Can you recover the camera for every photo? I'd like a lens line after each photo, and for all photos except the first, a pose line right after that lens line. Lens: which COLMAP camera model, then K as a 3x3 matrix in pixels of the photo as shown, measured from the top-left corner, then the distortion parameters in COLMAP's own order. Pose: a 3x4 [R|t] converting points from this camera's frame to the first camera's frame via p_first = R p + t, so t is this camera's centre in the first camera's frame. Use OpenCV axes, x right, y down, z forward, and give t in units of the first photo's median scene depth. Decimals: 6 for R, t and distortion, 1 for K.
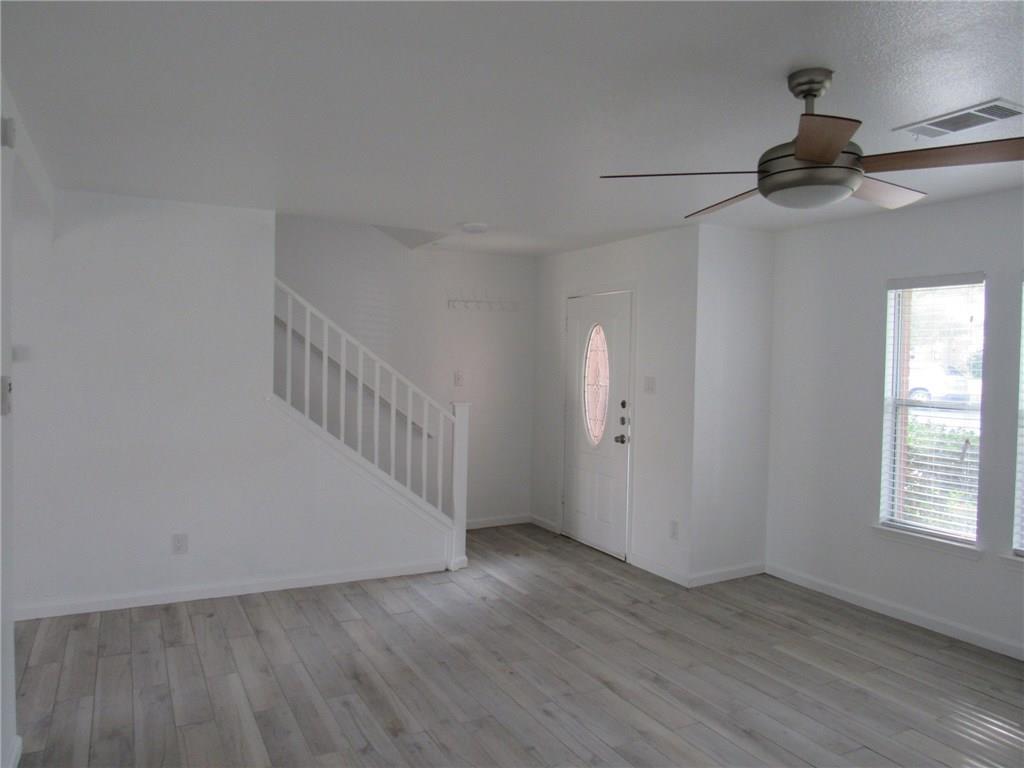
lens RADIAL K [[723.1, 0, 517.6], [0, 723.1, 386.4], [0, 0, 1]] dist [-0.028855, 0.004819]
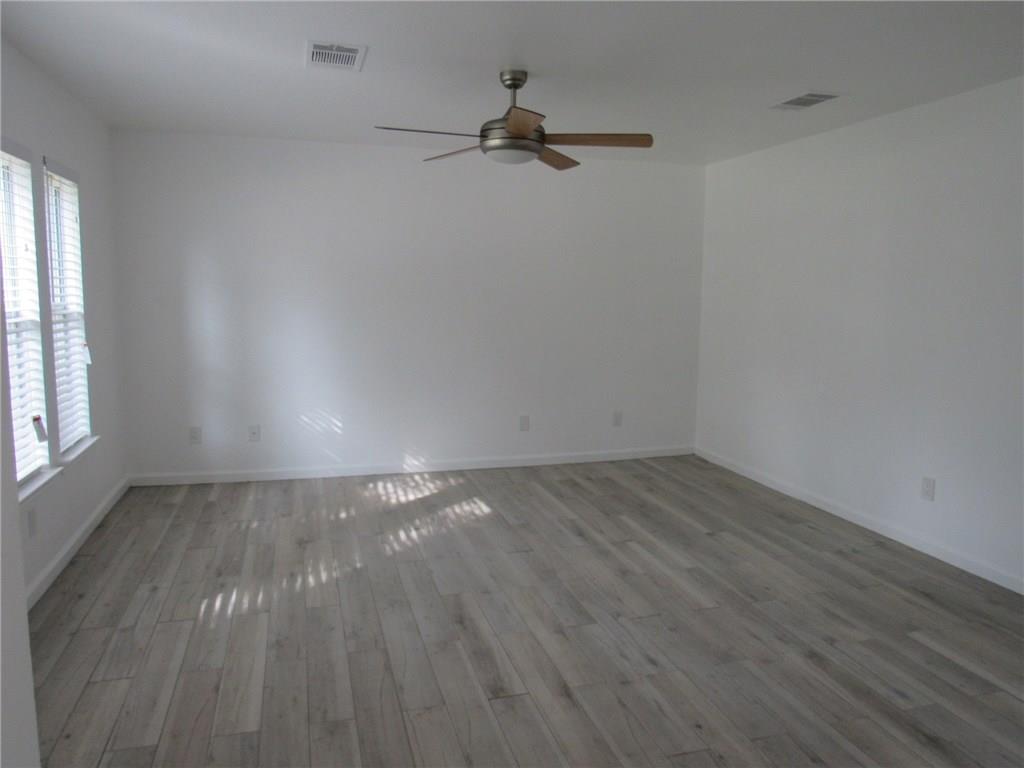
lens RADIAL K [[723.1, 0, 516.3], [0, 723.1, 381.9], [0, 0, 1]] dist [-0.028855, 0.004819]
pose [[-0.978136, -0.054790, 0.200619, 0.037638], [-0.022260, 0.986713, 0.160942, -0.024153], [-0.206771, 0.152957, -0.966359, 1.456011]]
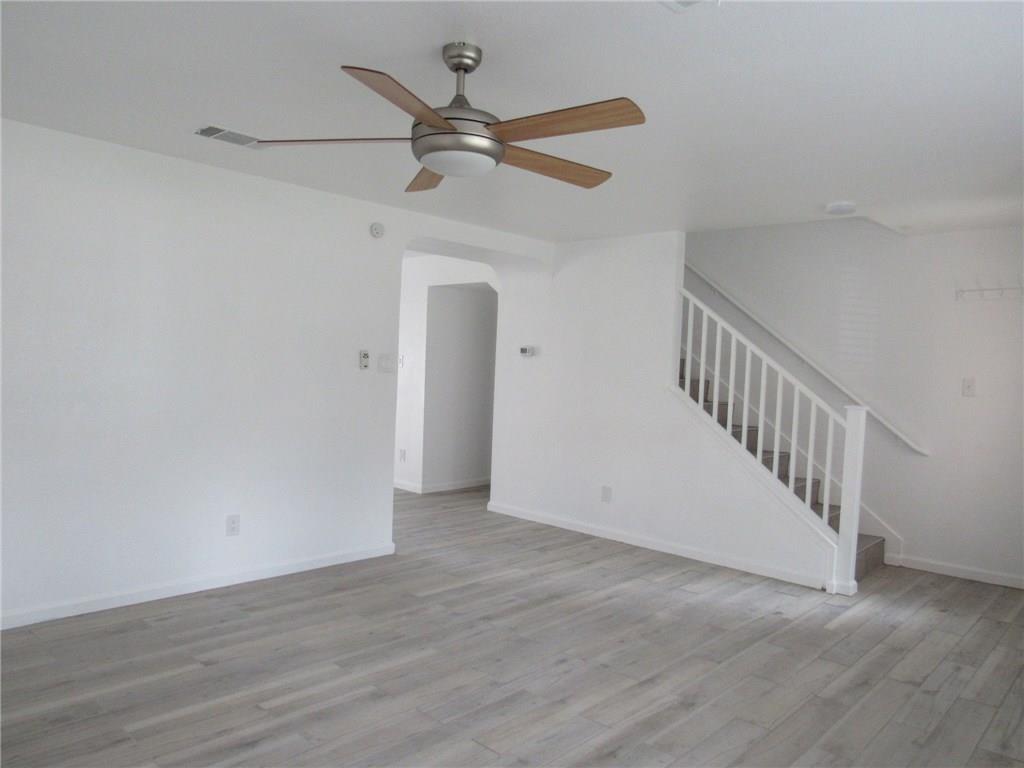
lens RADIAL K [[723.1, 0, 508.0], [0, 723.1, 380.7], [0, 0, 1]] dist [-0.028855, 0.004819]
pose [[0.314377, 0.013981, -0.949195, 0.823291], [-0.065013, 0.997861, -0.006835, 0.033802], [0.947069, 0.063859, 0.314613, 0.434968]]
